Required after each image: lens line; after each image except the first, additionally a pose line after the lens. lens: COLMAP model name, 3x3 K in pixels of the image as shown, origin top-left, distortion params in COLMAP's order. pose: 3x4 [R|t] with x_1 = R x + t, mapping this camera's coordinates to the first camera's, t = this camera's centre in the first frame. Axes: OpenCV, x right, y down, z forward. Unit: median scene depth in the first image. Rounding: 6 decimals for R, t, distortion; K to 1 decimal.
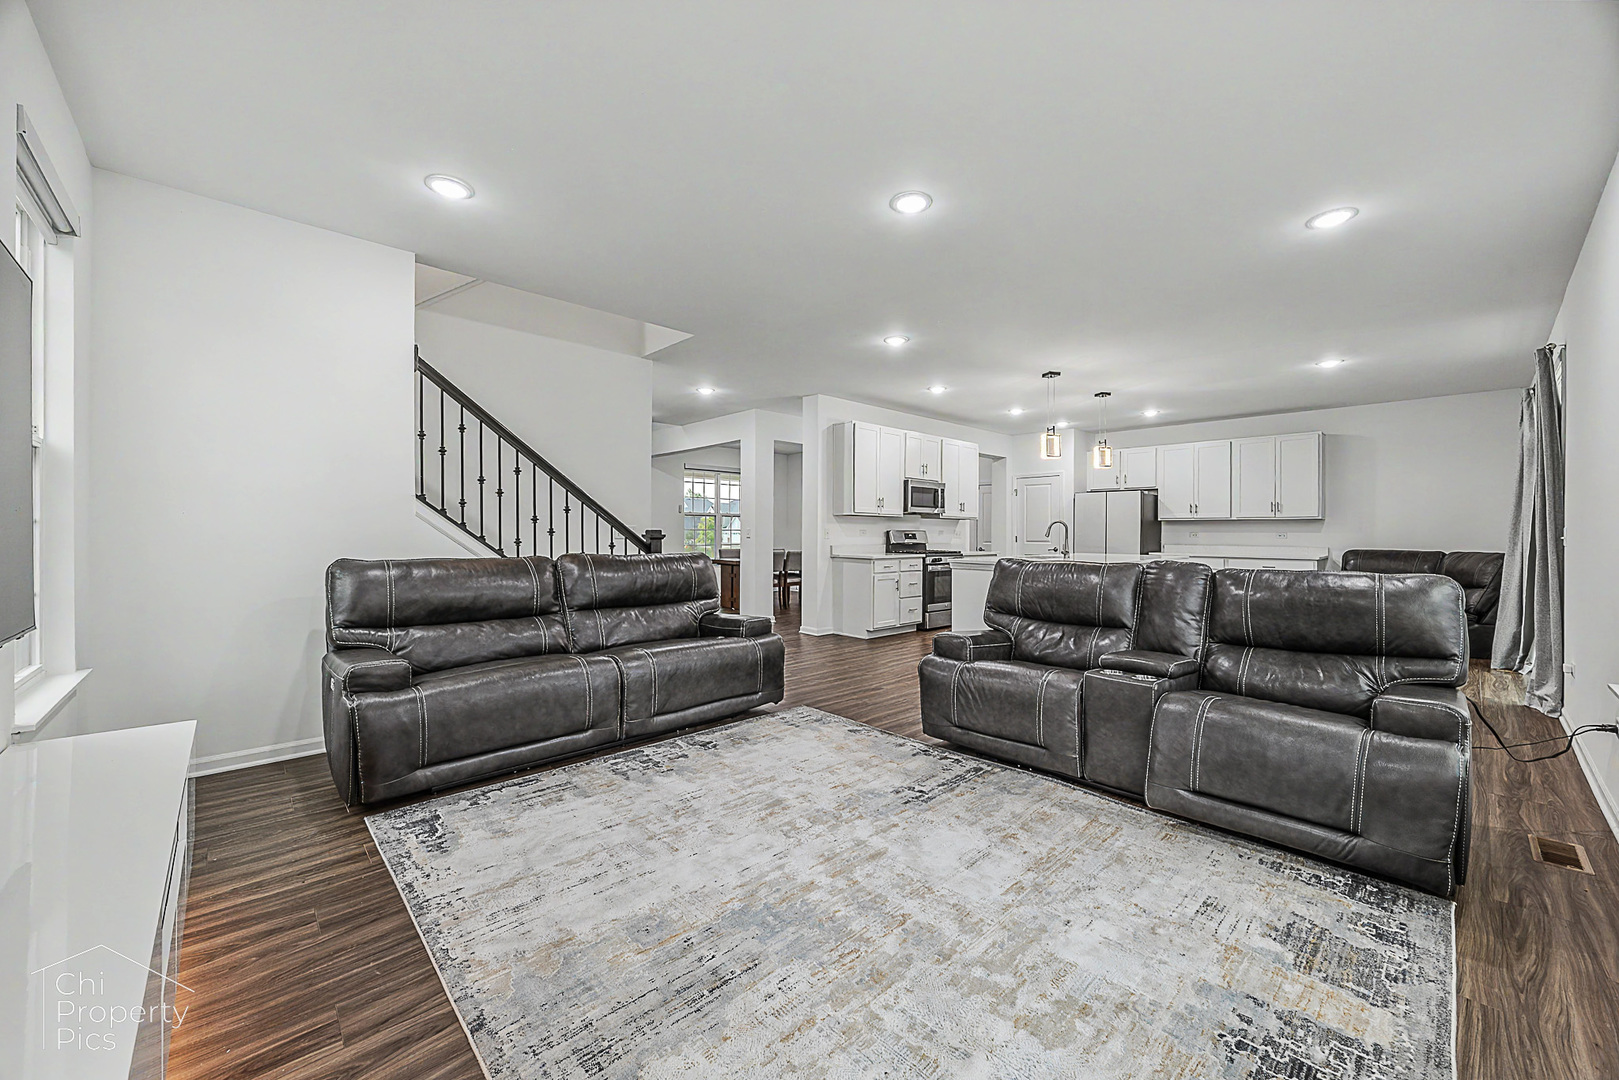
lens RADIAL K [[614.8, 0, 816.0], [0, 614.8, 536.5], [0, 0, 1]] dist [-0.002732, 0.000193]
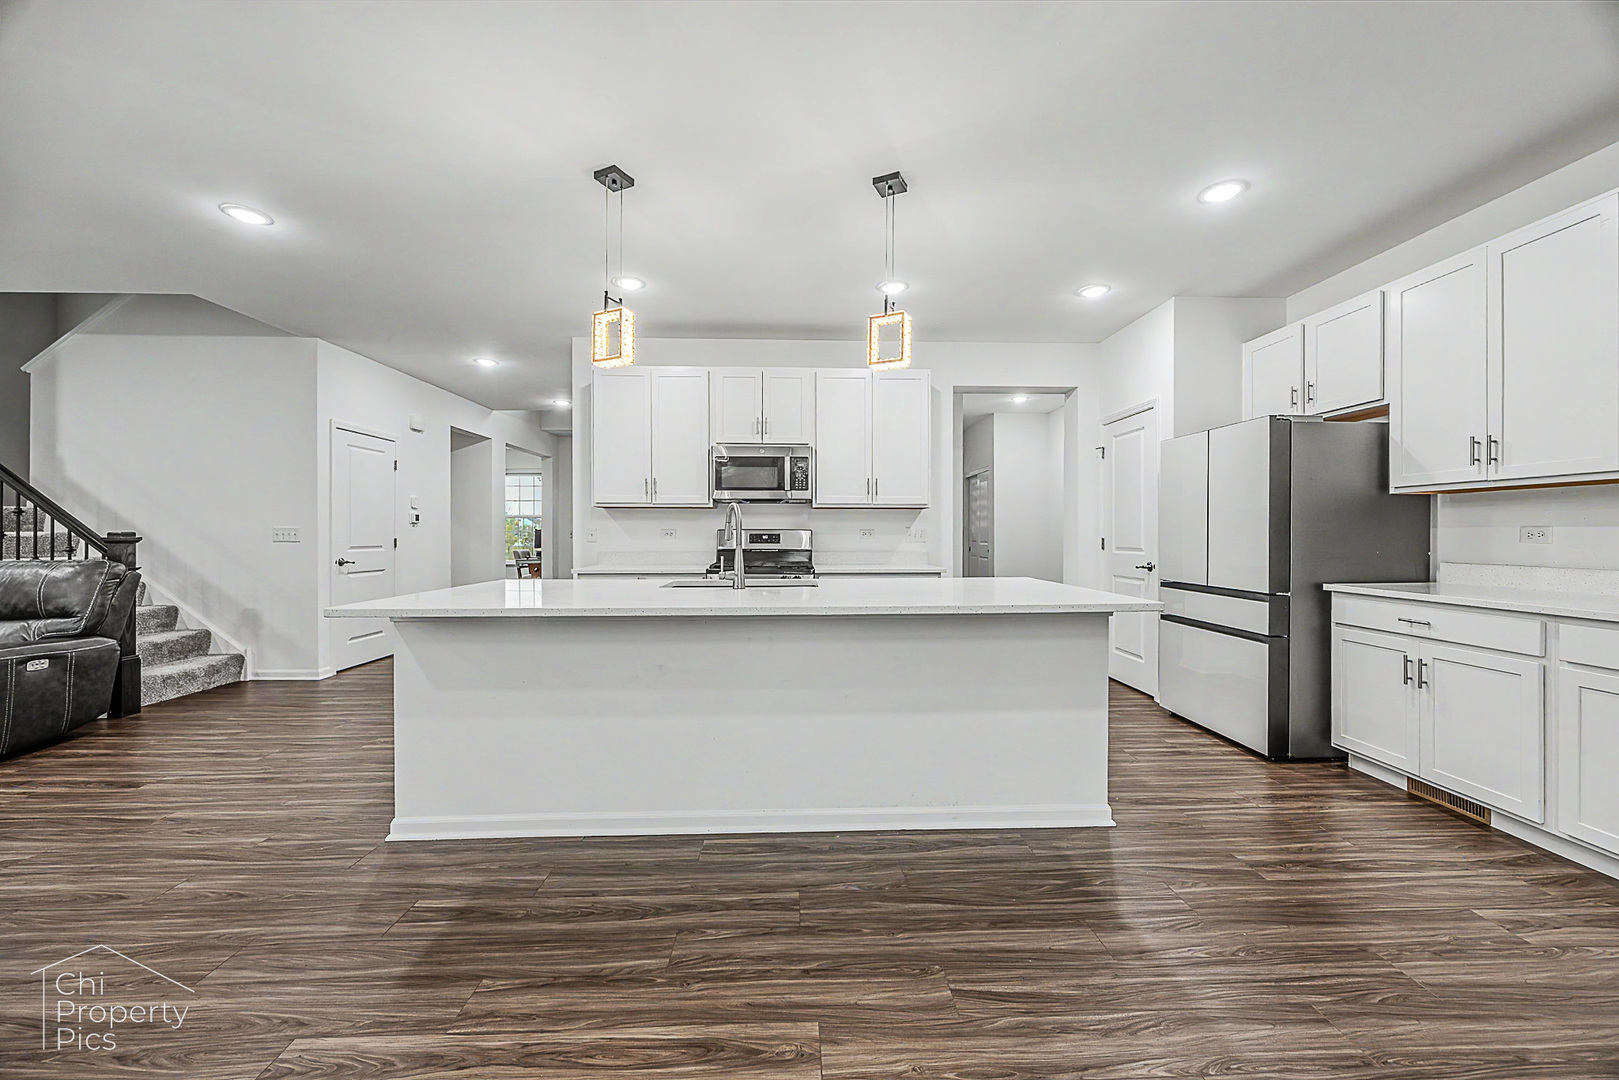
lens RADIAL K [[614.8, 0, 816.0], [0, 614.8, 536.5], [0, 0, 1]] dist [-0.002732, 0.000193]
pose [[0.755094, -0.002604, -0.655611, 0.612785], [0.000292, 0.999993, -0.003635, -0.000281], [0.655616, 0.002553, 0.755090, 0.589893]]
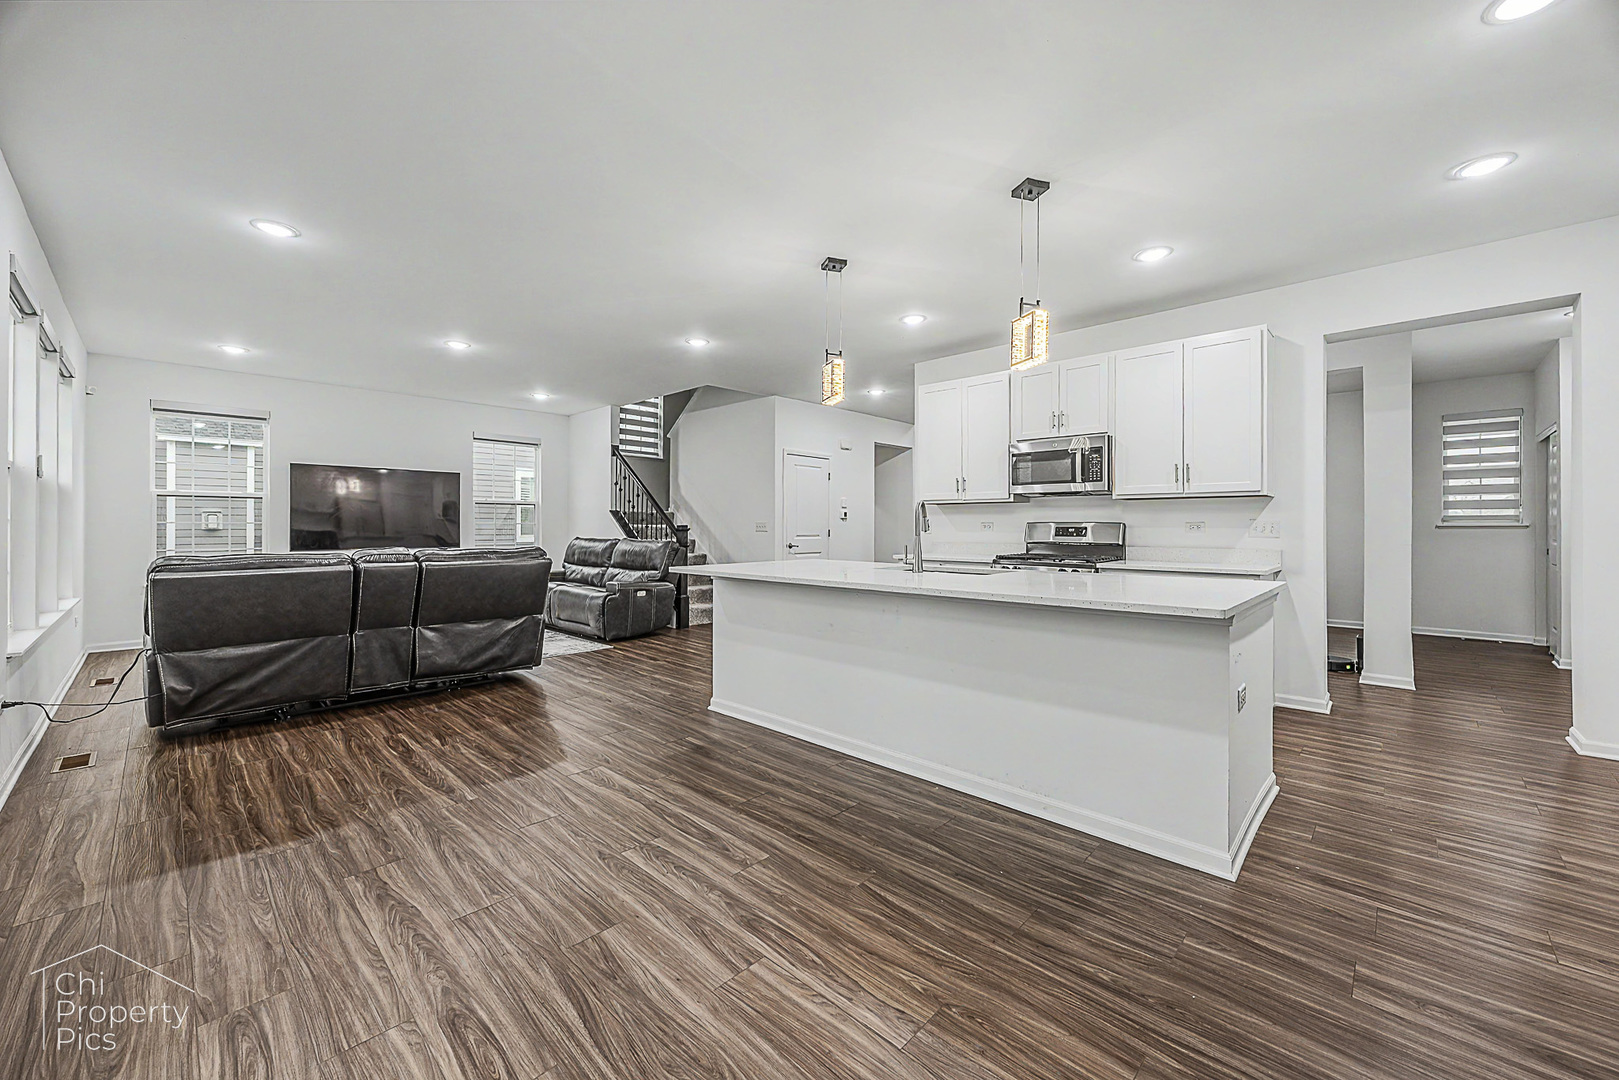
lens RADIAL K [[625.0, 0, 816.1], [0, 625.0, 516.3], [0, 0, 1]] dist [-0.005766, -0.000197]
pose [[0.059009, -0.022604, -0.998002, 0.777128], [-0.008308, 0.999698, -0.023134, 0.000666], [0.998223, 0.009656, 0.058803, 0.736471]]
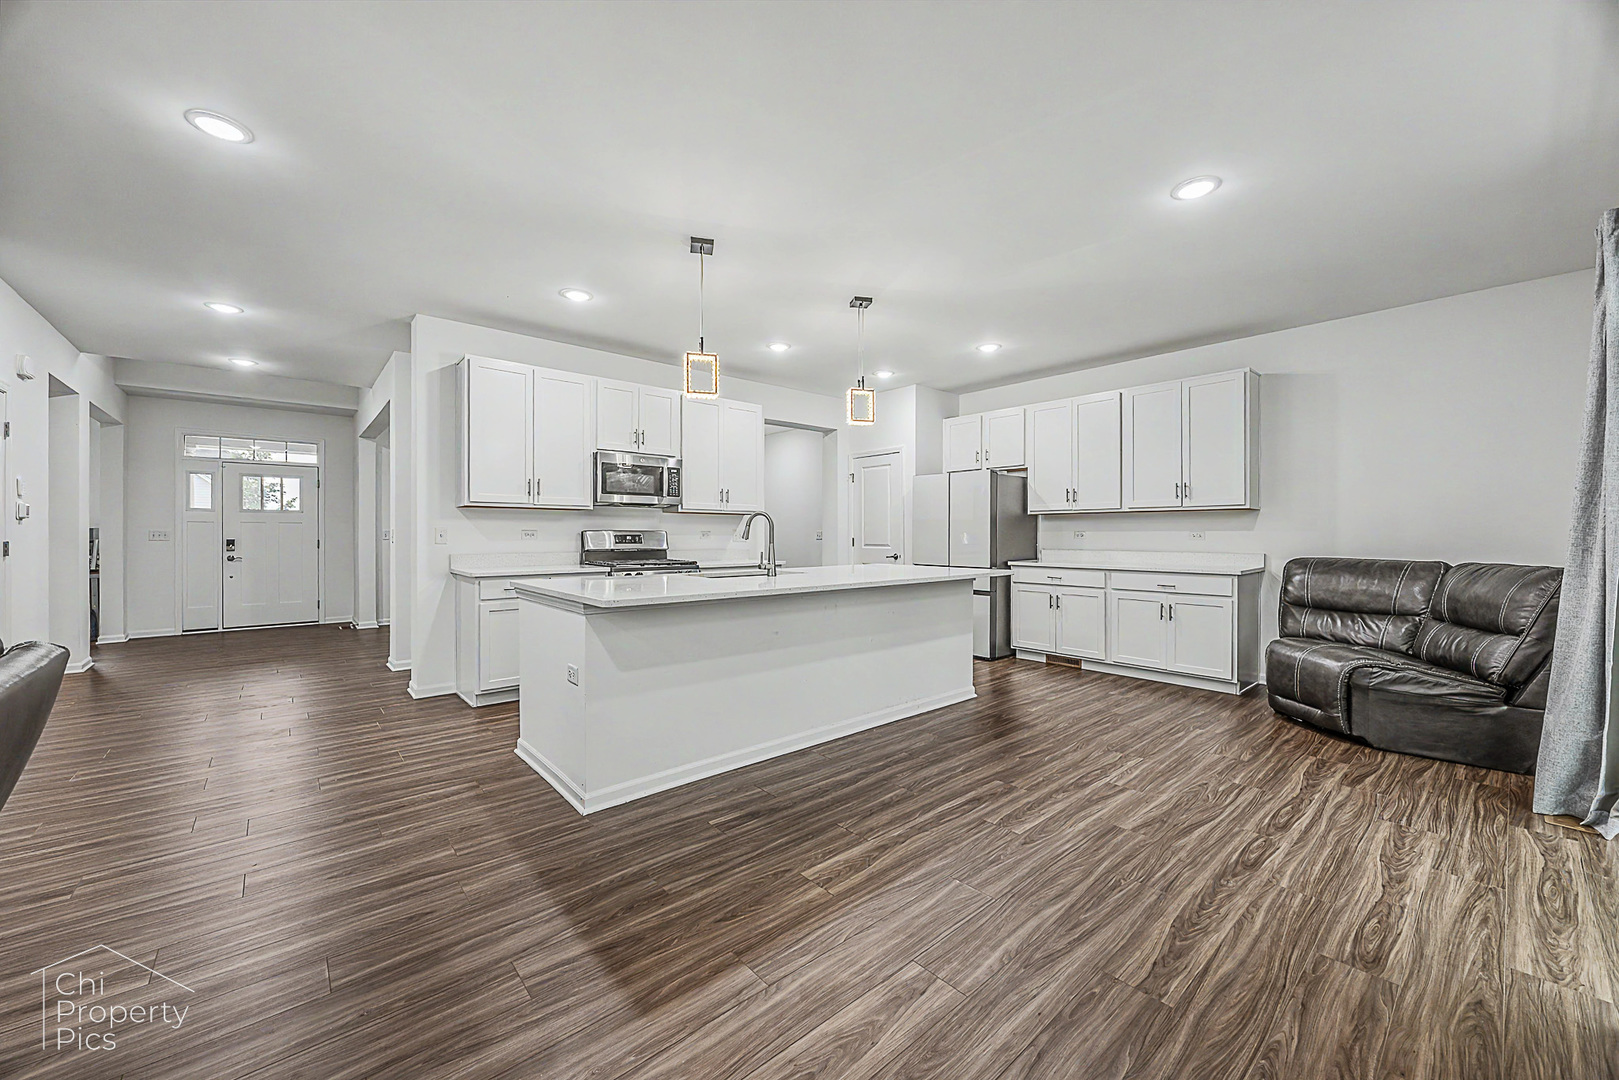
lens RADIAL K [[614.8, 0, 816.0], [0, 614.8, 536.5], [0, 0, 1]] dist [-0.002732, 0.000193]
pose [[0.999449, -0.005487, -0.032731, 0.391071], [0.005347, 0.999976, -0.004366, 0.000569], [0.032754, 0.004188, 0.999455, 0.352643]]
